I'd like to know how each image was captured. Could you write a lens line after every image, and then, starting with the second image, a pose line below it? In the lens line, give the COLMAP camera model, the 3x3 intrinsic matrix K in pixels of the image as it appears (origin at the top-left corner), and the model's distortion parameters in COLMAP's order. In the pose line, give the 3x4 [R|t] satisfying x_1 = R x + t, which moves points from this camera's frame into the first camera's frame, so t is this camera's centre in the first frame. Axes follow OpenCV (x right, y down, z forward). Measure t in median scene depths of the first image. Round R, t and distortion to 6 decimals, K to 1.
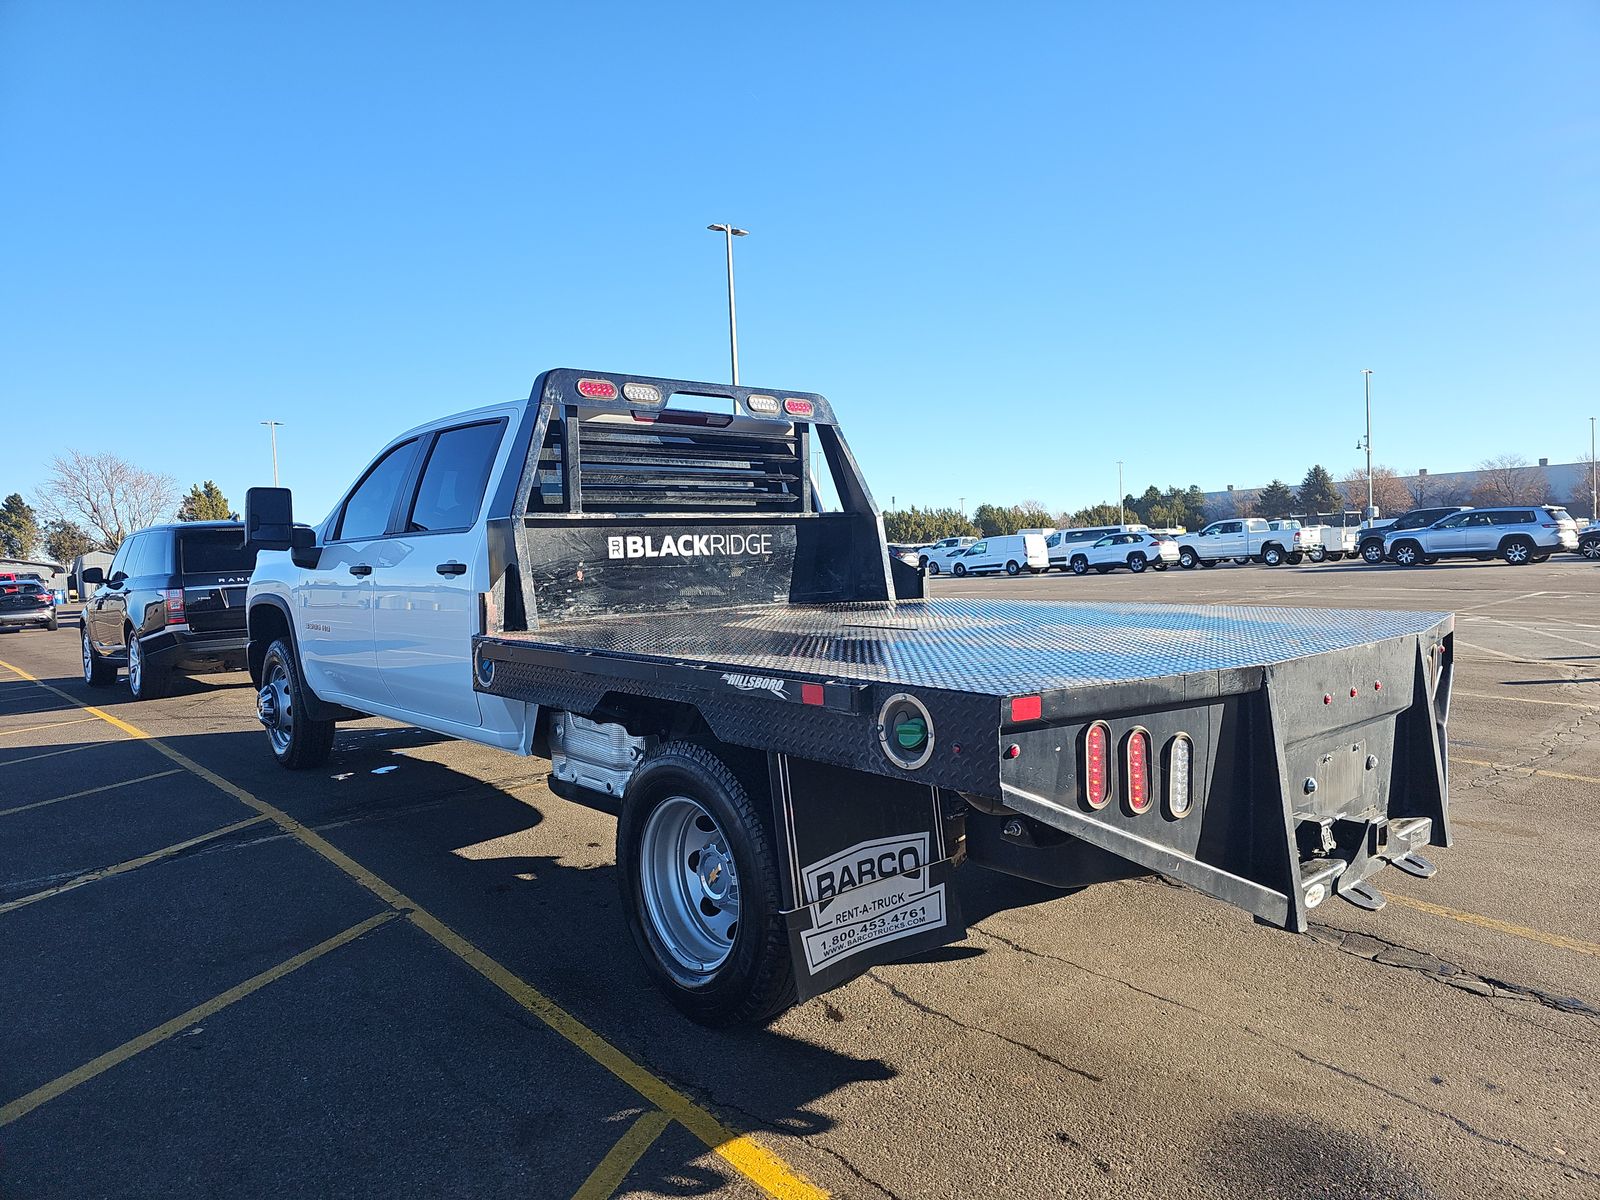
lens RADIAL K [[997.9, 0, 794.2], [0, 997.9, 596.8], [0, 0, 1]] dist [0.049045, -0.037277]
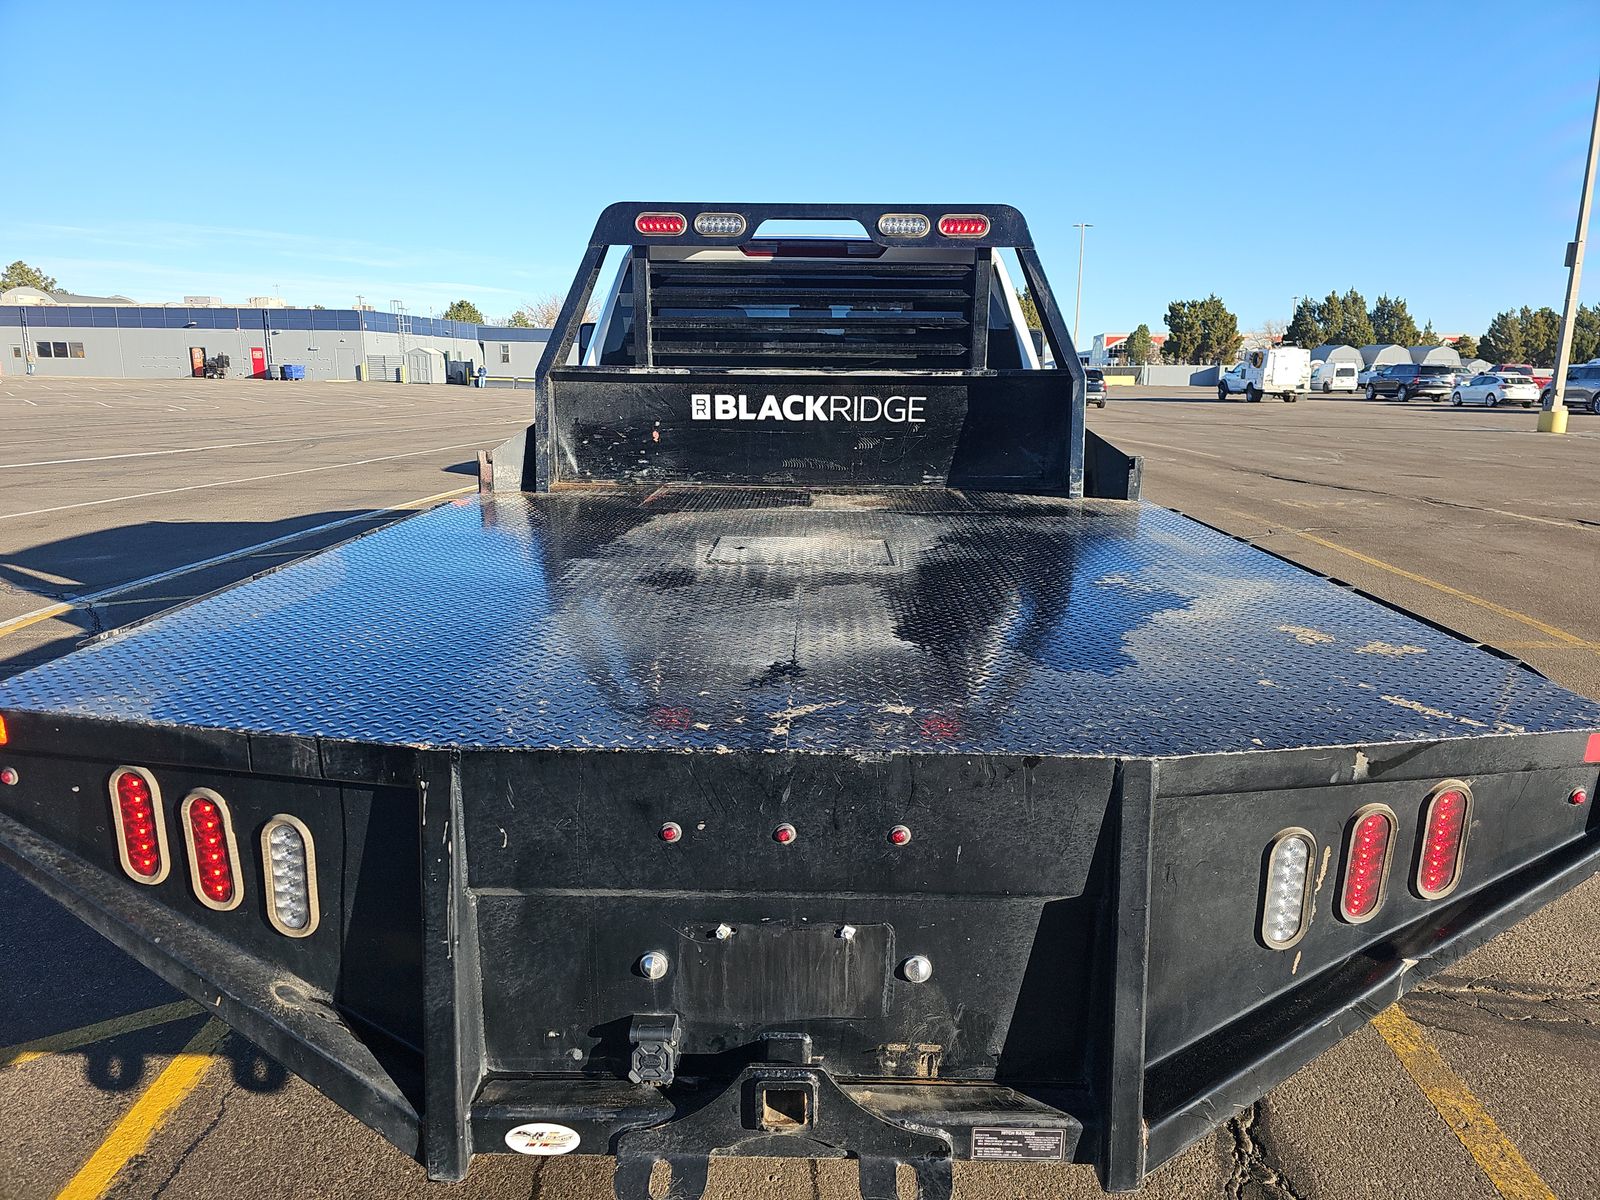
lens RADIAL K [[997.9, 0, 794.2], [0, 997.9, 596.8], [0, 0, 1]] dist [0.049045, -0.037277]
pose [[0.740094, 0.182228, -0.647344, 0.488859], [-0.064236, 0.977342, 0.201683, -0.068092], [0.669429, -0.107682, 0.735030, 0.369029]]
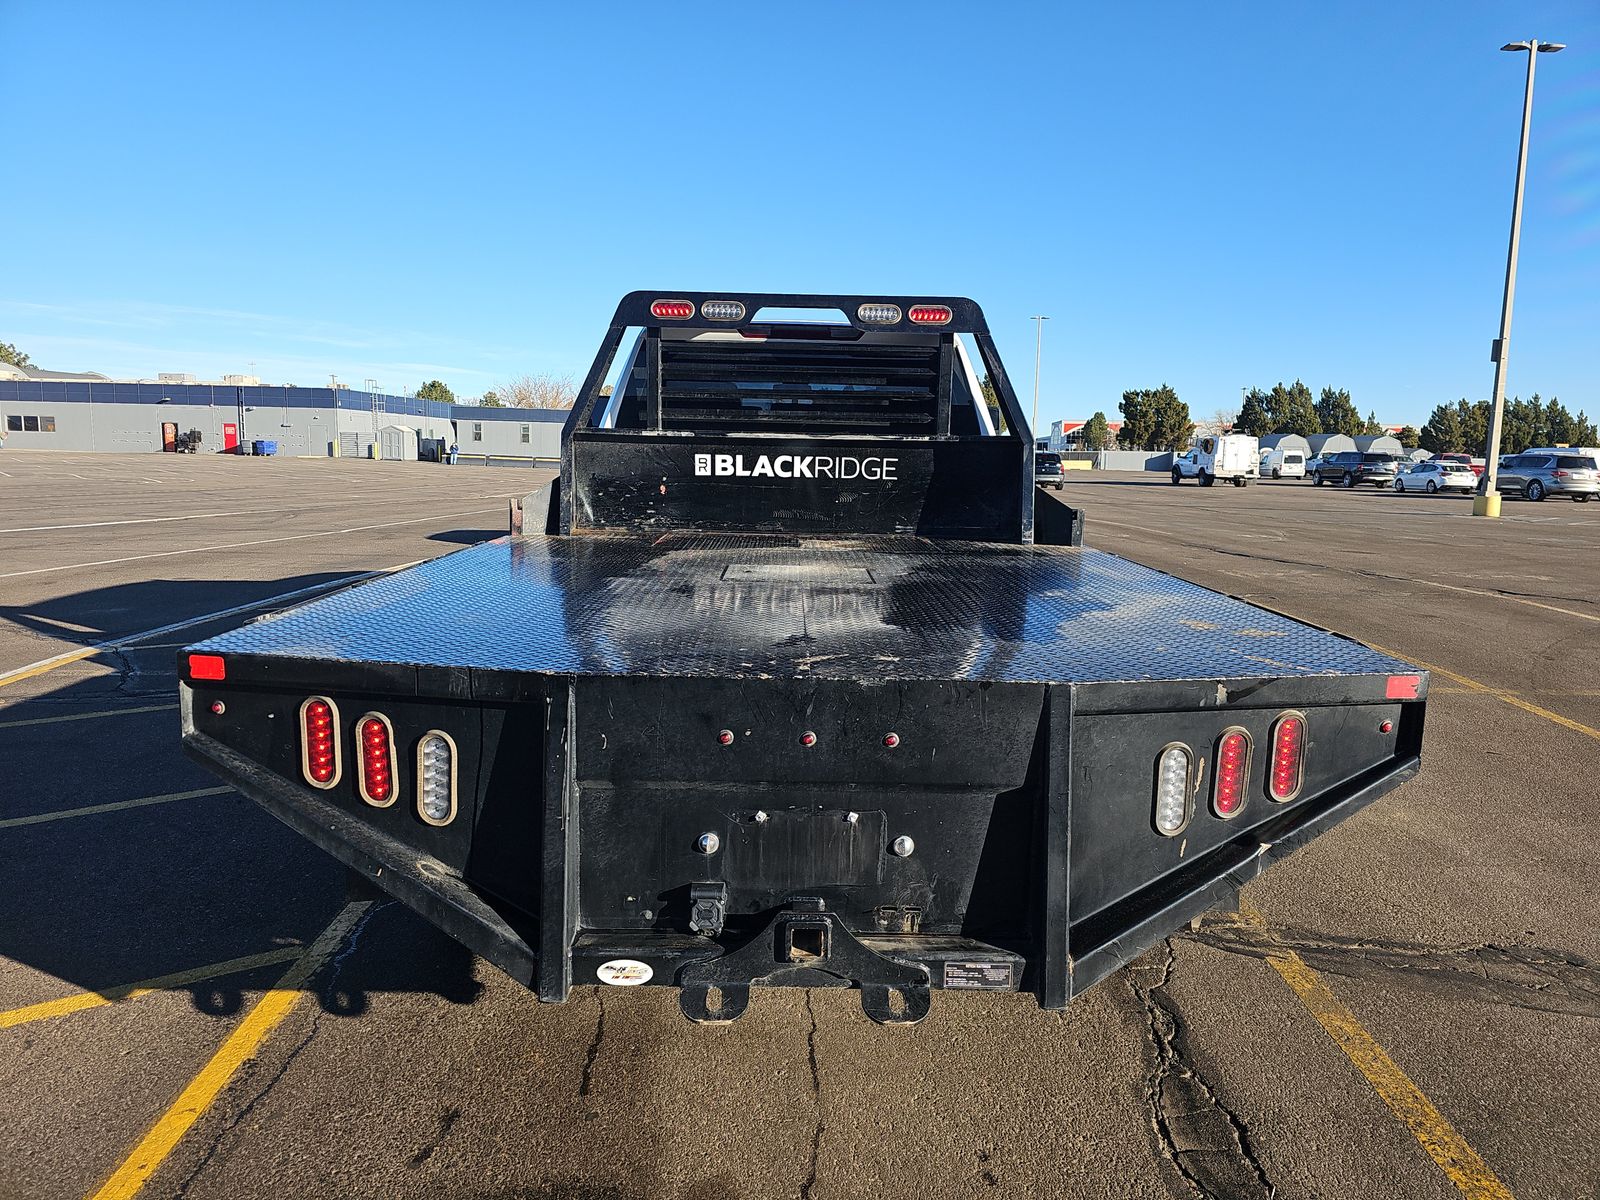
lens RADIAL K [[1012.7, 0, 775.7], [0, 1012.7, 603.5], [0, 0, 1]] dist [0.064026, -0.056165]
pose [[0.751911, 0.138094, -0.644640, 0.565275], [-0.075409, 0.989413, 0.123994, -0.042467], [0.654938, -0.044621, 0.754364, 0.245730]]
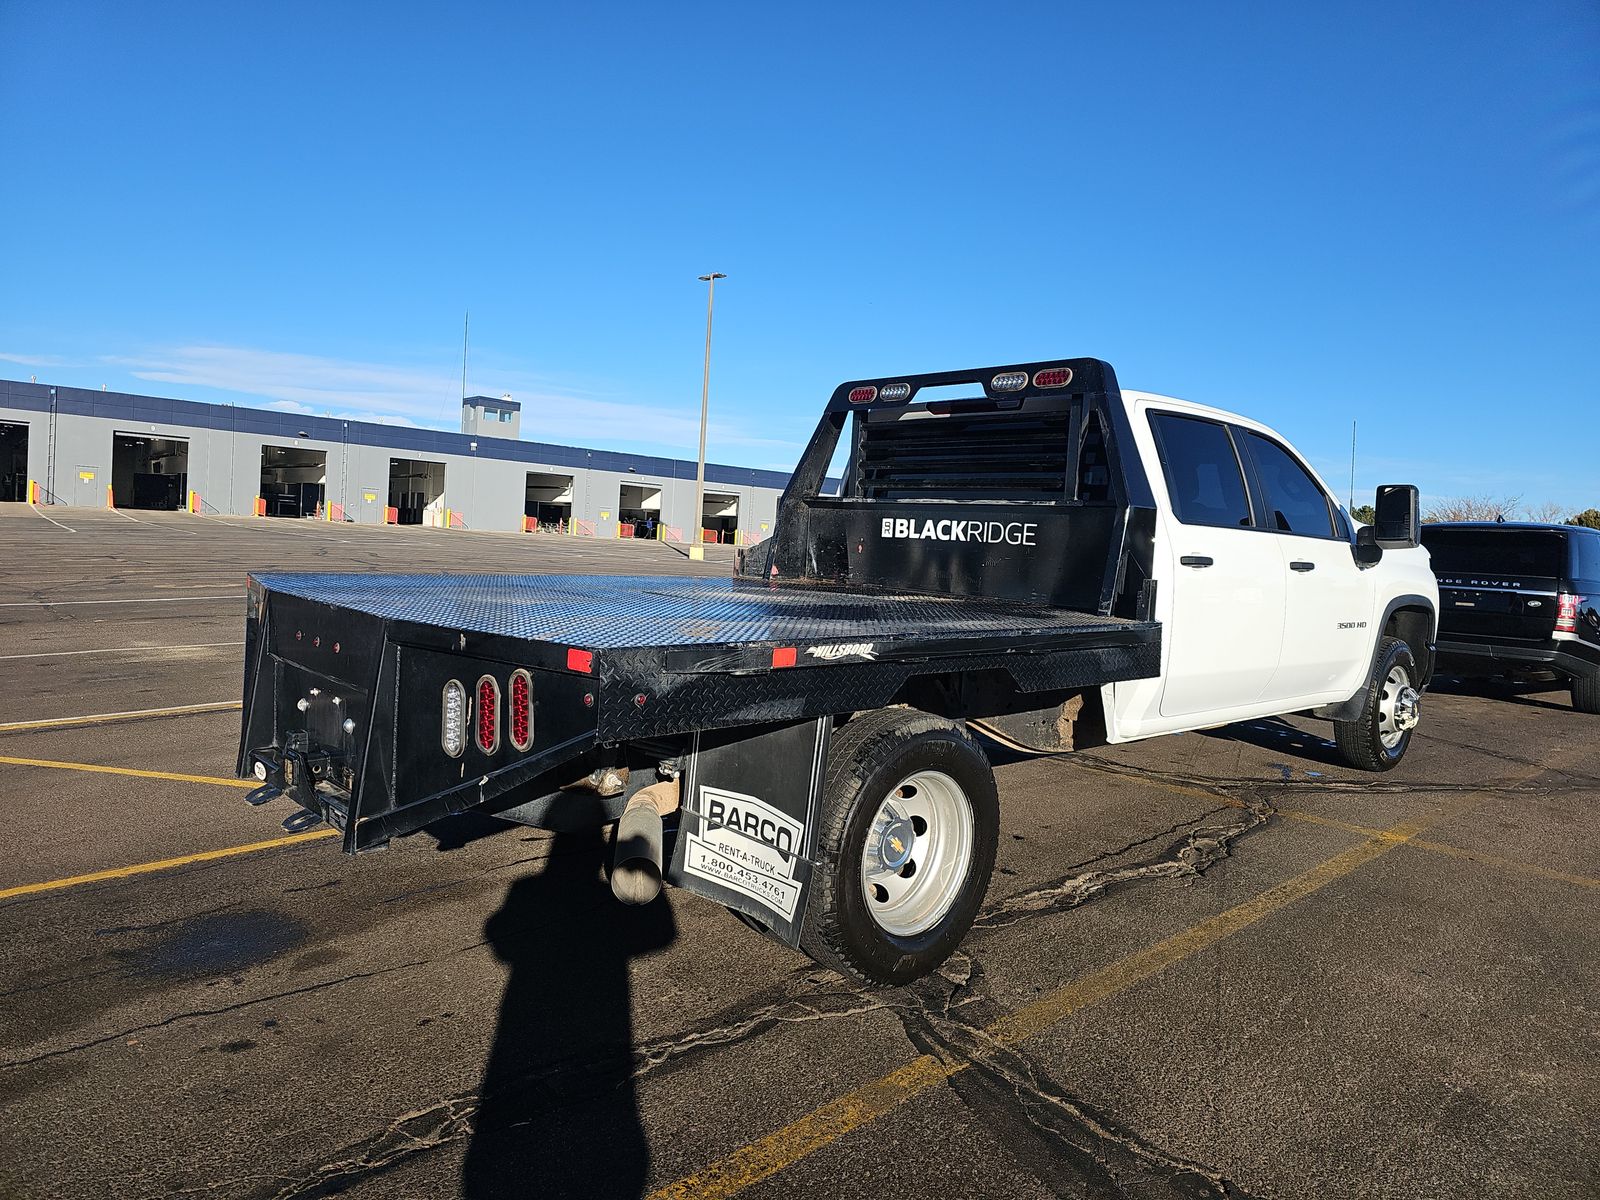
lens RADIAL K [[997.9, 0, 794.2], [0, 997.9, 596.8], [0, 0, 1]] dist [0.049045, -0.037277]
pose [[0.036142, 0.088035, -0.995461, 0.961233], [-0.113758, 0.990000, 0.083422, -0.053429], [0.992851, 0.110226, 0.045795, 0.833027]]
